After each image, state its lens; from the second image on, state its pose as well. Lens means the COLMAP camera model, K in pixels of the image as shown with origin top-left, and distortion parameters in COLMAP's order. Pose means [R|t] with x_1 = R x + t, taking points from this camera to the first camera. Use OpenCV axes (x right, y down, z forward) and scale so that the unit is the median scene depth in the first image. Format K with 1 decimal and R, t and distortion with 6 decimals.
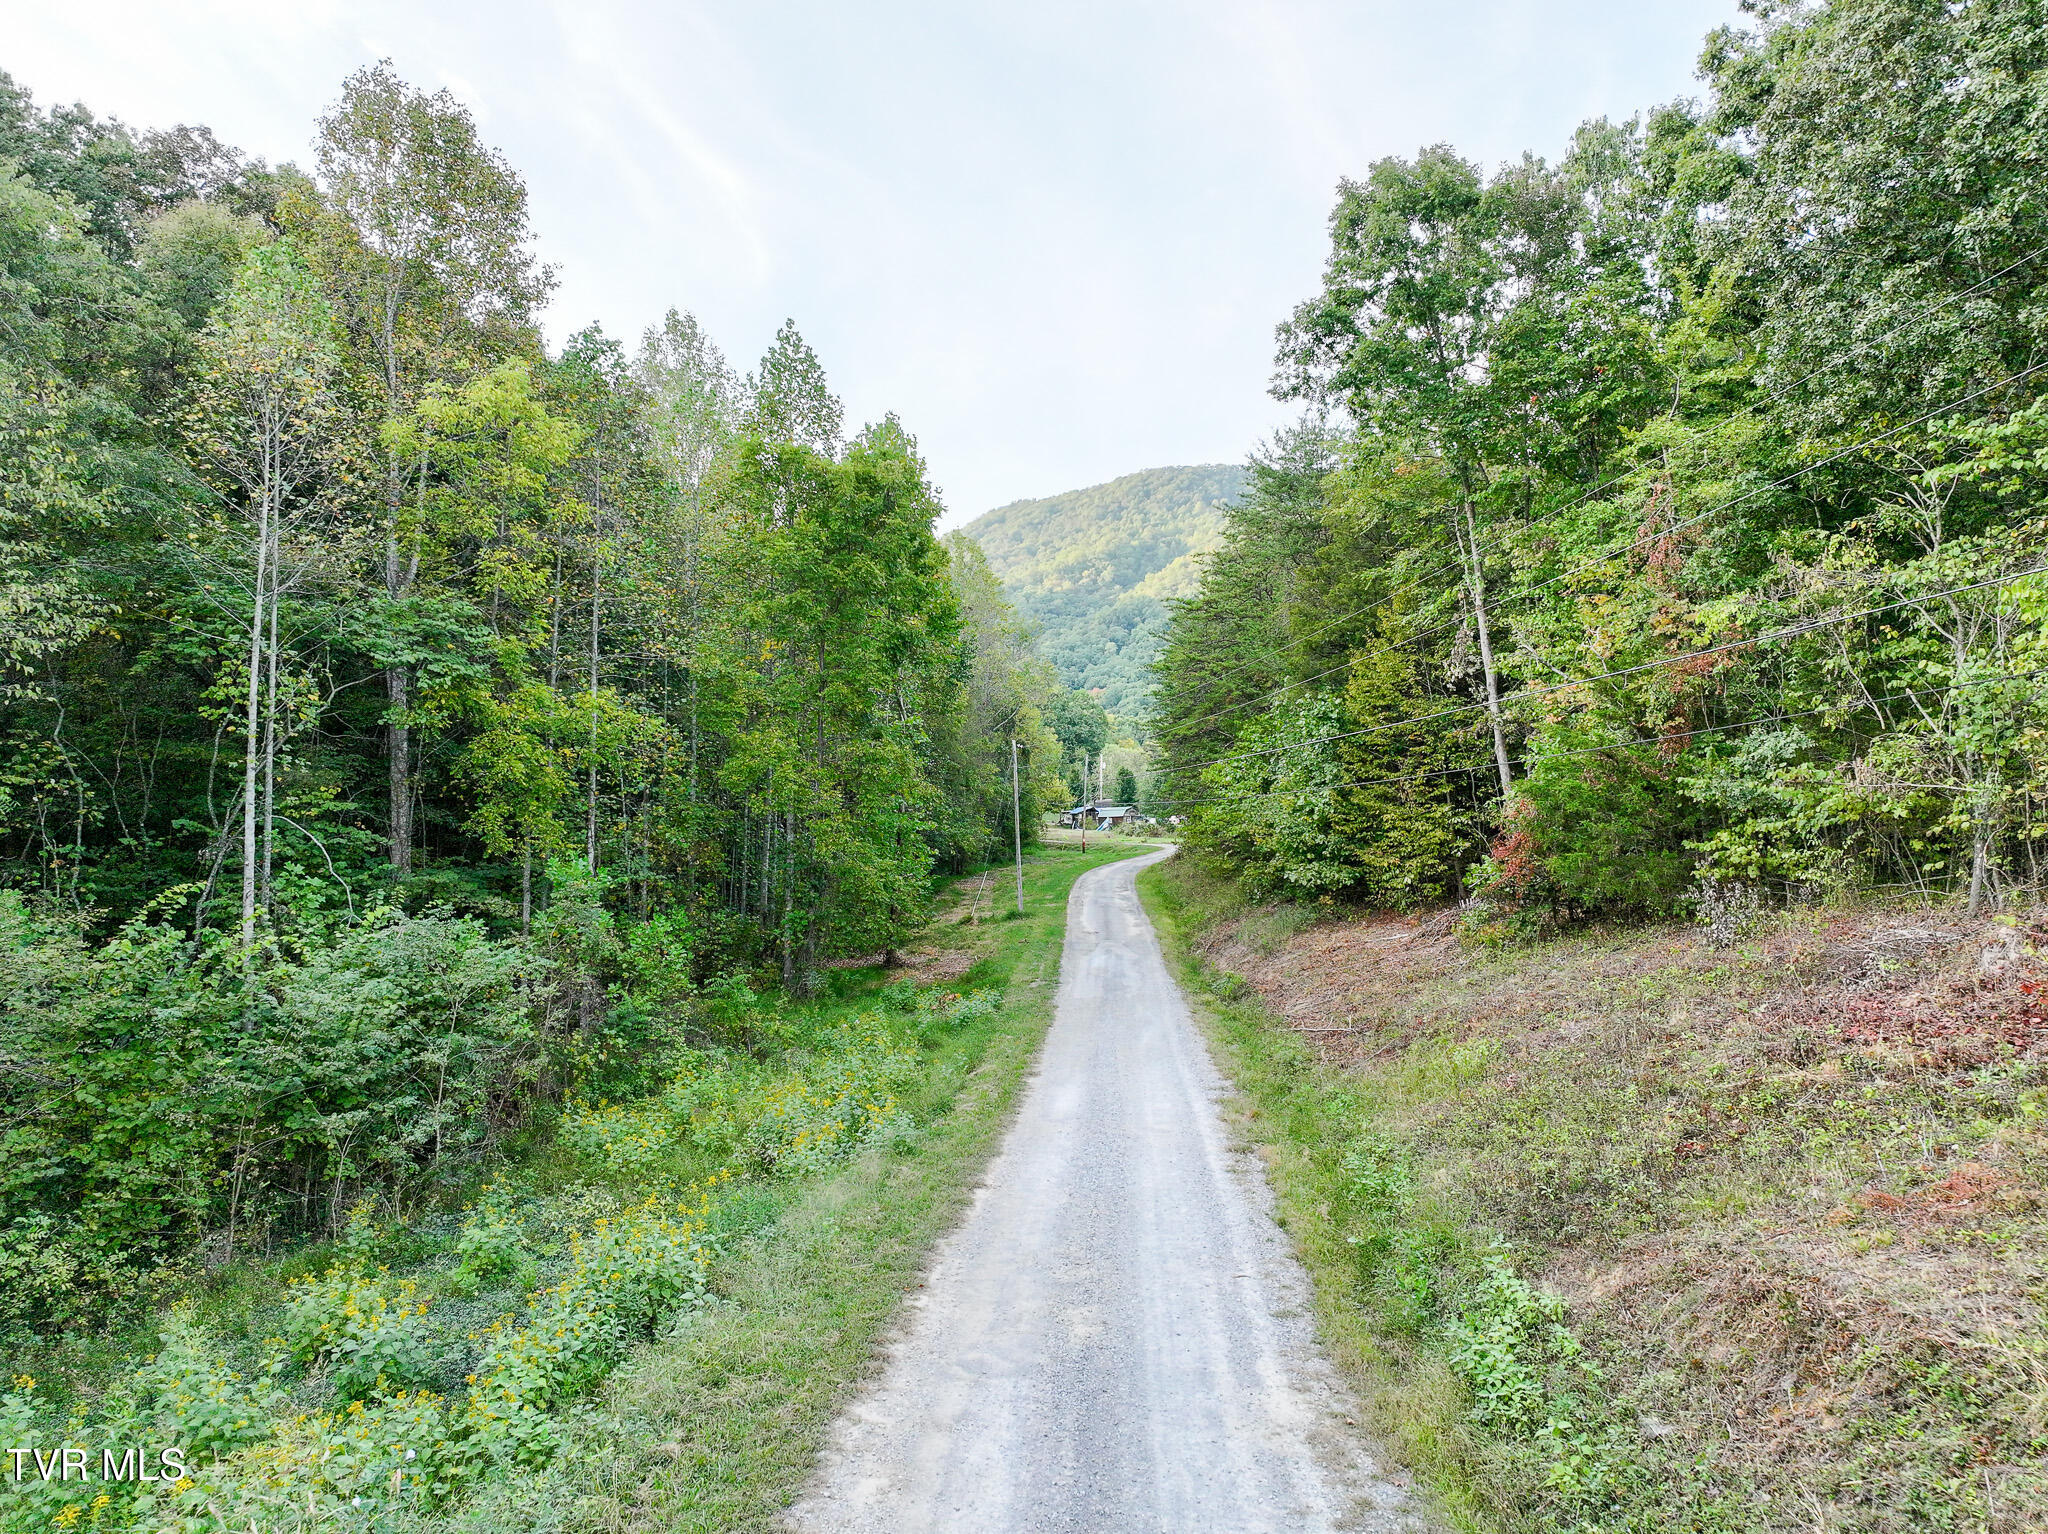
lens RADIAL K [[1435.9, 0, 1021.3], [0, 1435.9, 770.7], [0, 0, 1]] dist [0.000857, 0.014970]
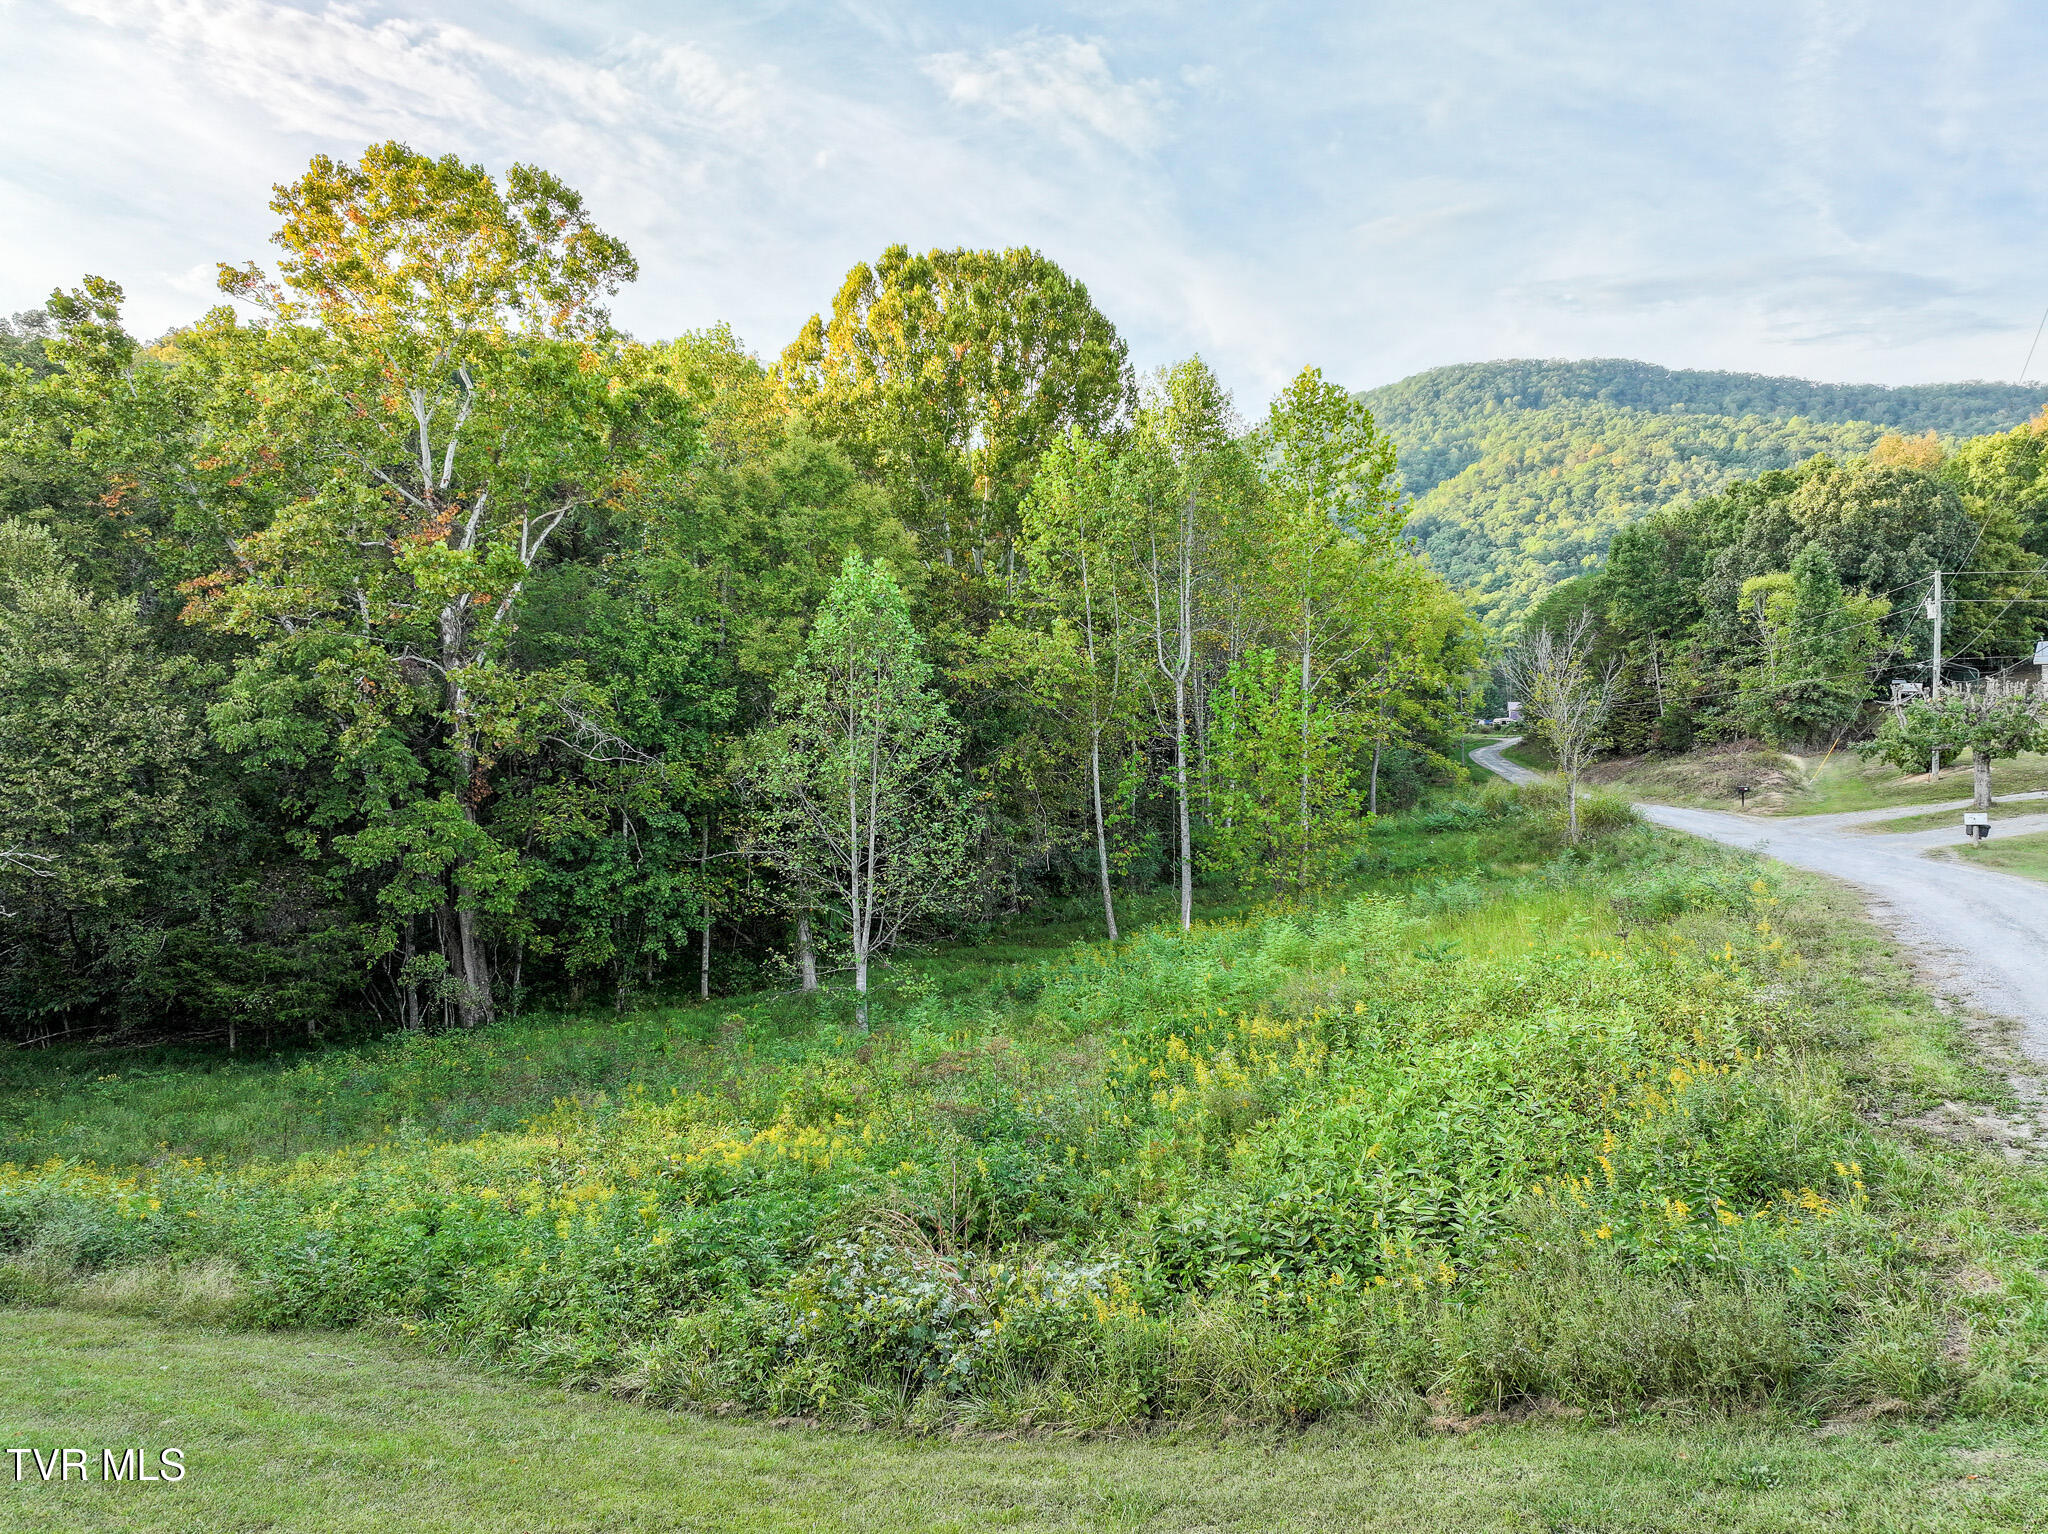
lens RADIAL K [[1435.9, 0, 1032.6], [0, 1435.9, 771.3], [0, 0, 1]] dist [0.000857, 0.014970]
pose [[0.983972, 0.000172, -0.178325, -0.020759], [0.012462, 0.997488, 0.069727, -0.004668], [0.177889, -0.070832, 0.981498, -0.104552]]
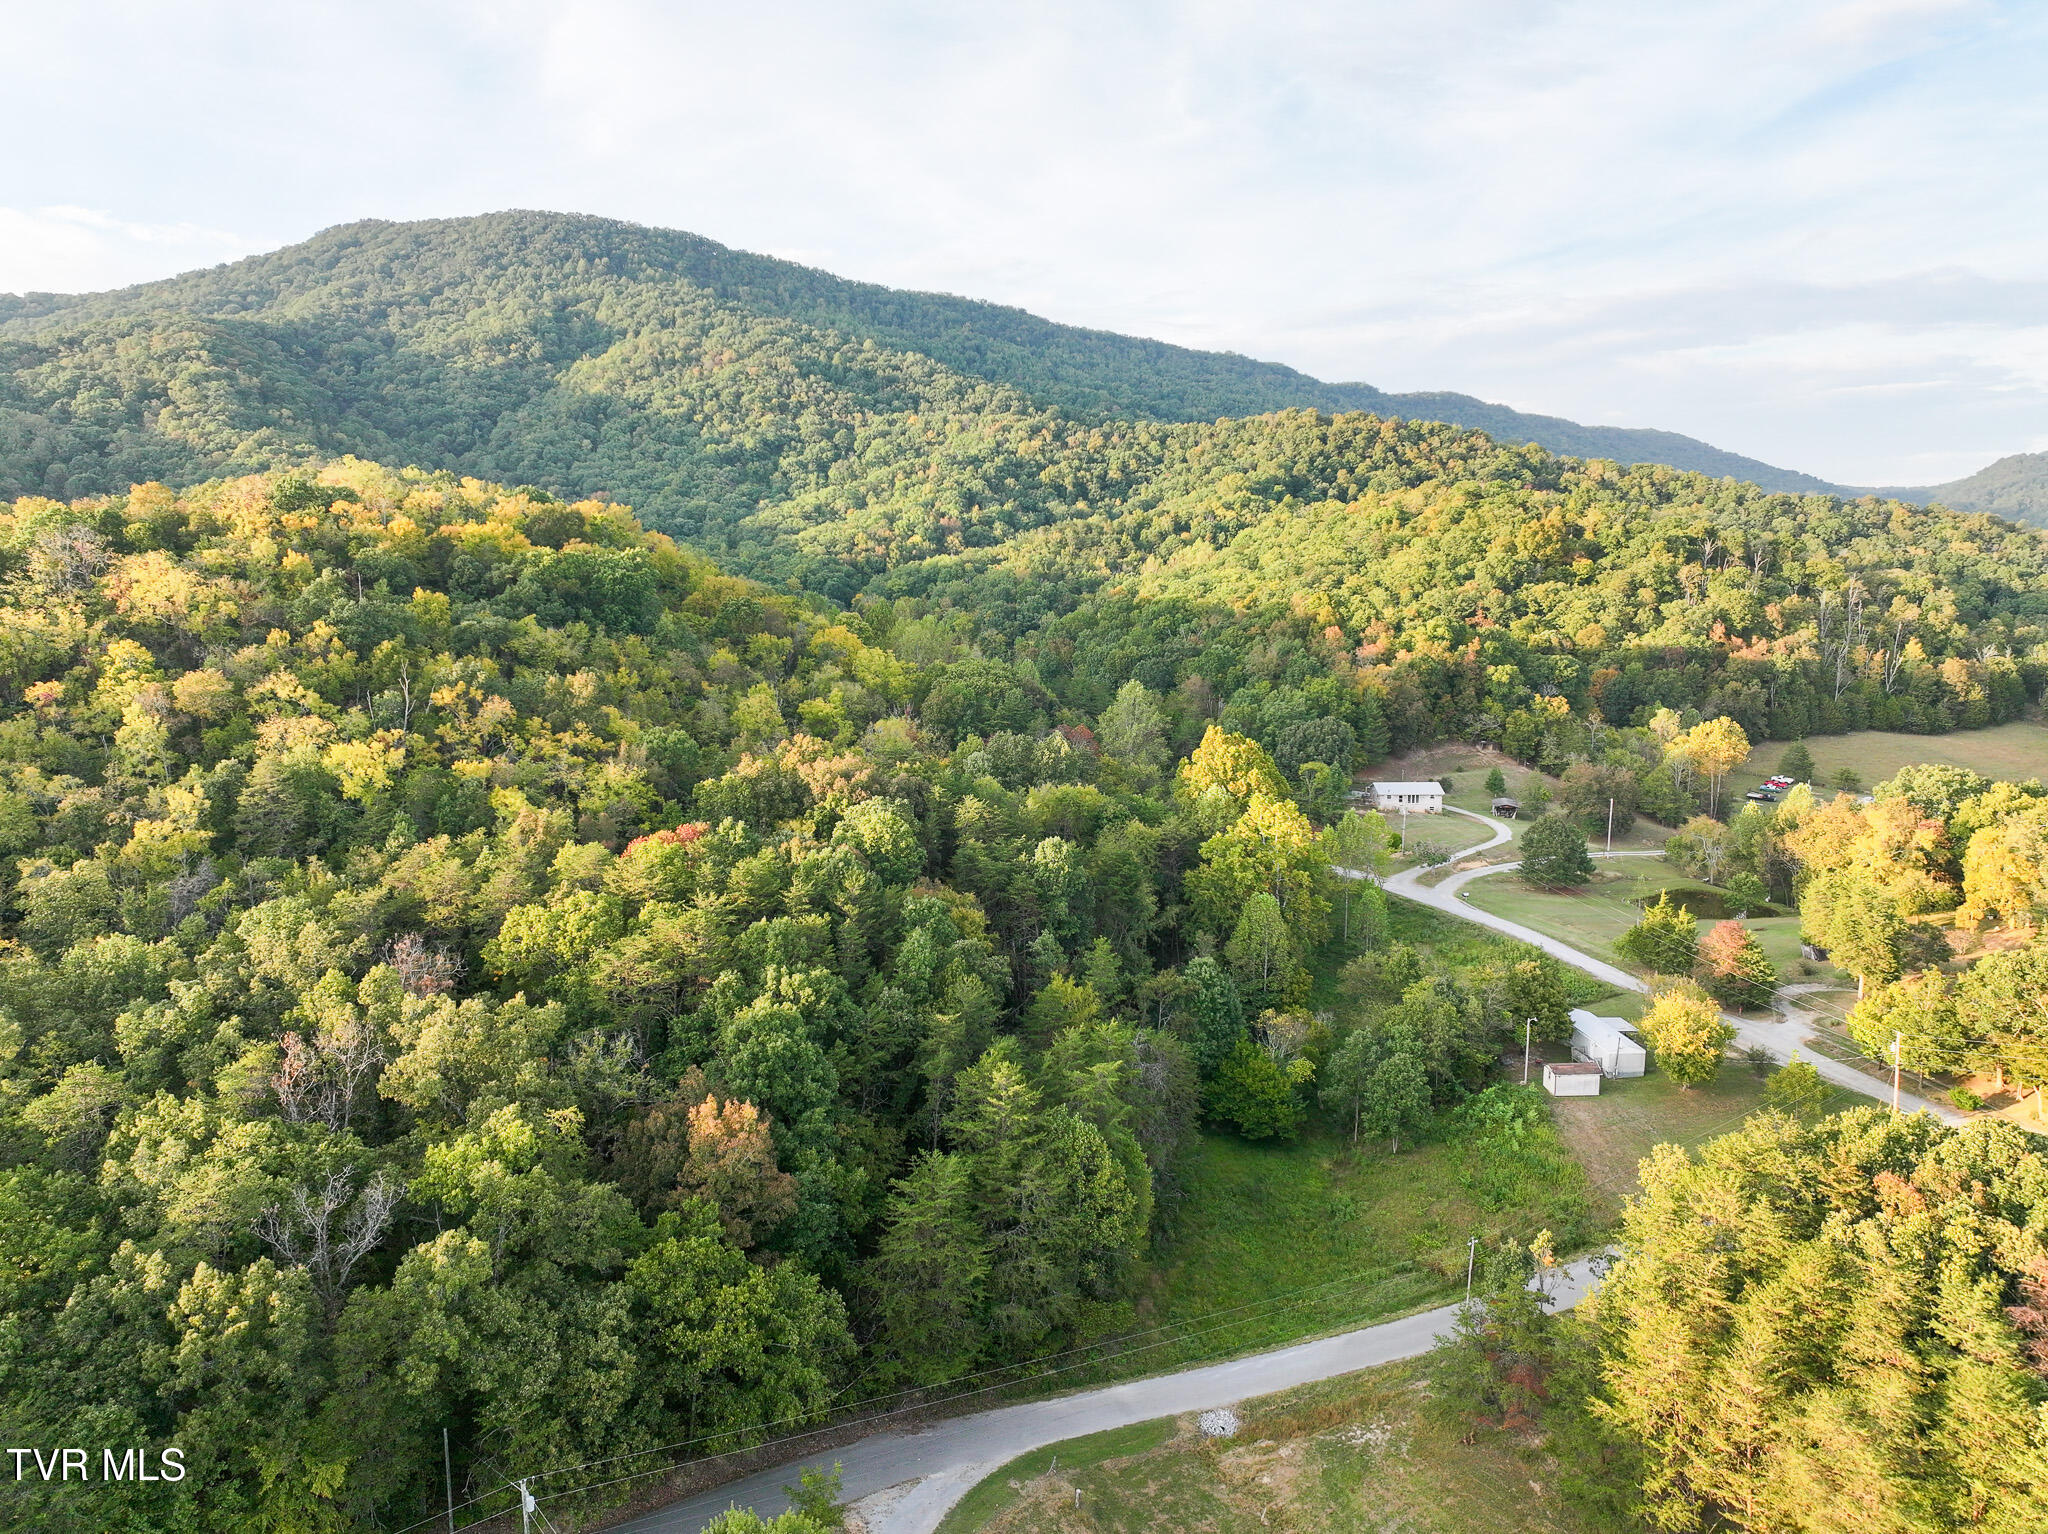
lens RADIAL K [[1435.9, 0, 1033.1], [0, 1435.9, 770.7], [0, 0, 1]] dist [0.000857, 0.014970]
pose [[0.875794, -0.064648, 0.478336, -0.196562], [-0.037611, 0.978837, 0.201154, -0.074041], [-0.481217, -0.194160, 0.854828, -0.234734]]
